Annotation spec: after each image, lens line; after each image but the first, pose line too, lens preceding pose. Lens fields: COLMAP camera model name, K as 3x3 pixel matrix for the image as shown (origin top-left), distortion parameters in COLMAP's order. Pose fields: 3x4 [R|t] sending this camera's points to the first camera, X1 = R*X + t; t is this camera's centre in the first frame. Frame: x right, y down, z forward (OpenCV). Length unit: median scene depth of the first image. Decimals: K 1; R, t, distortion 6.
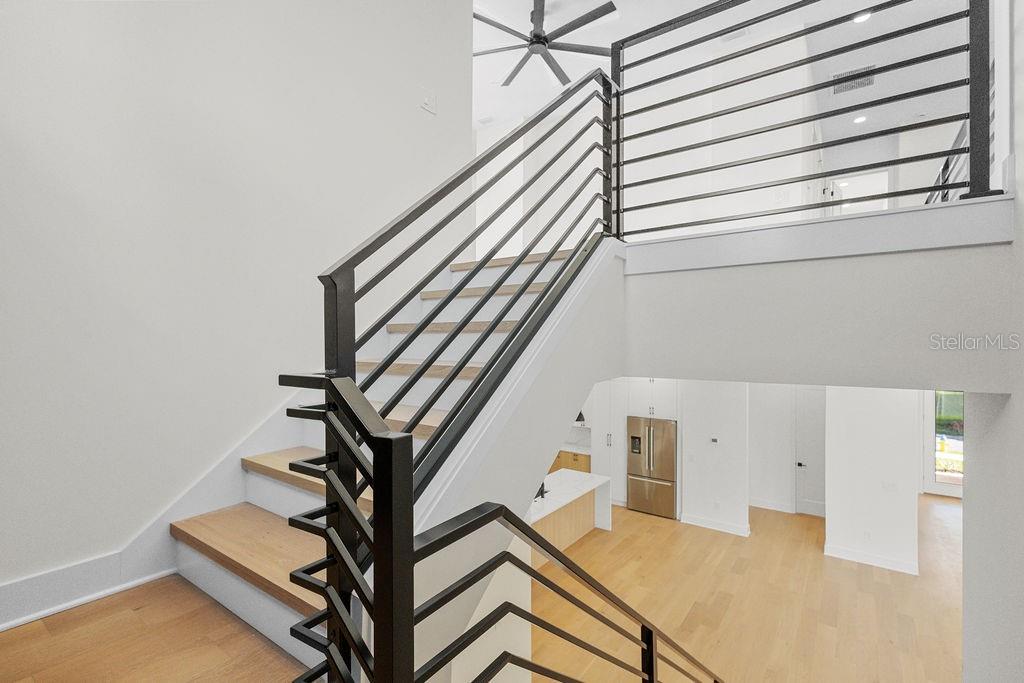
lens RADIAL K [[474.4, 0, 507.9], [0, 474.4, 341.2], [0, 0, 1]] dist [0.001121, -0.000593]
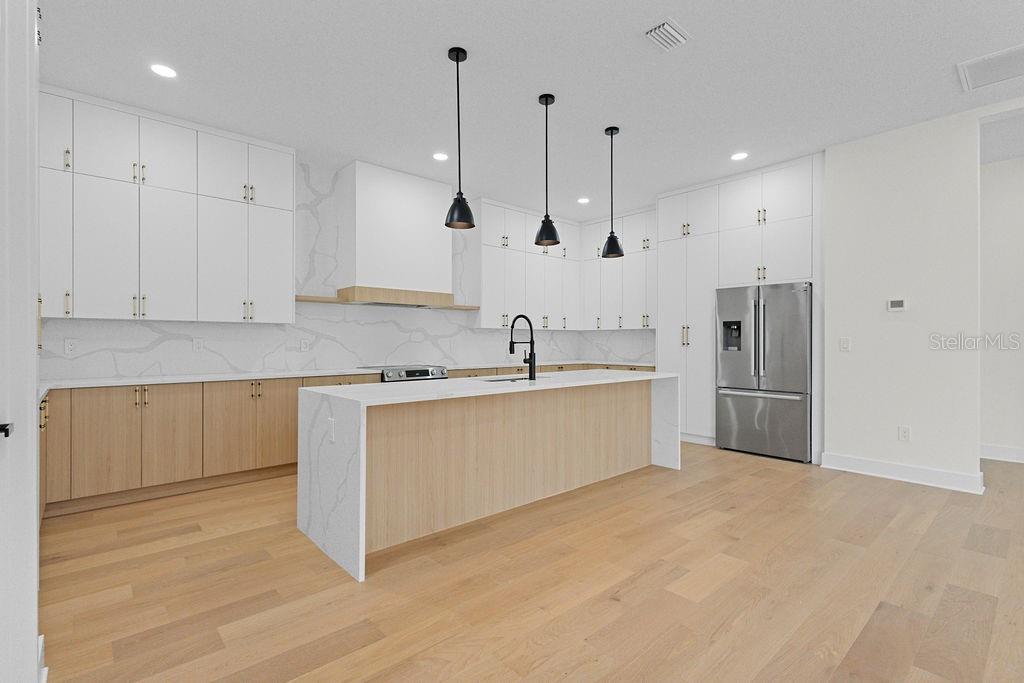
lens RADIAL K [[474.4, 0, 507.9], [0, 474.4, 341.2], [0, 0, 1]] dist [0.001121, -0.000593]
pose [[0.977530, 0.001254, -0.210794, 0.131359], [-0.003689, 0.999931, -0.011158, 0.244527], [0.210766, 0.011685, 0.977467, 0.400647]]
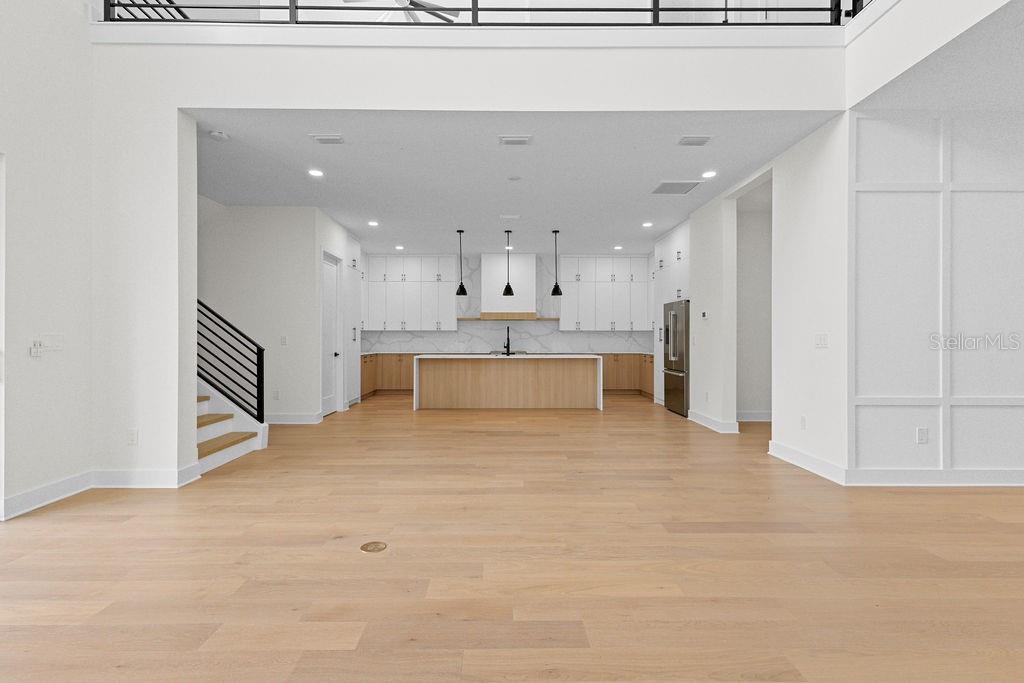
lens RADIAL K [[474.4, 0, 507.9], [0, 474.4, 341.2], [0, 0, 1]] dist [0.001121, -0.000593]
pose [[0.596059, 0.002189, -0.802937, 0.855415], [-0.009238, 0.999949, -0.004131, 0.250705], [0.802887, 0.009880, 0.596049, 0.245733]]
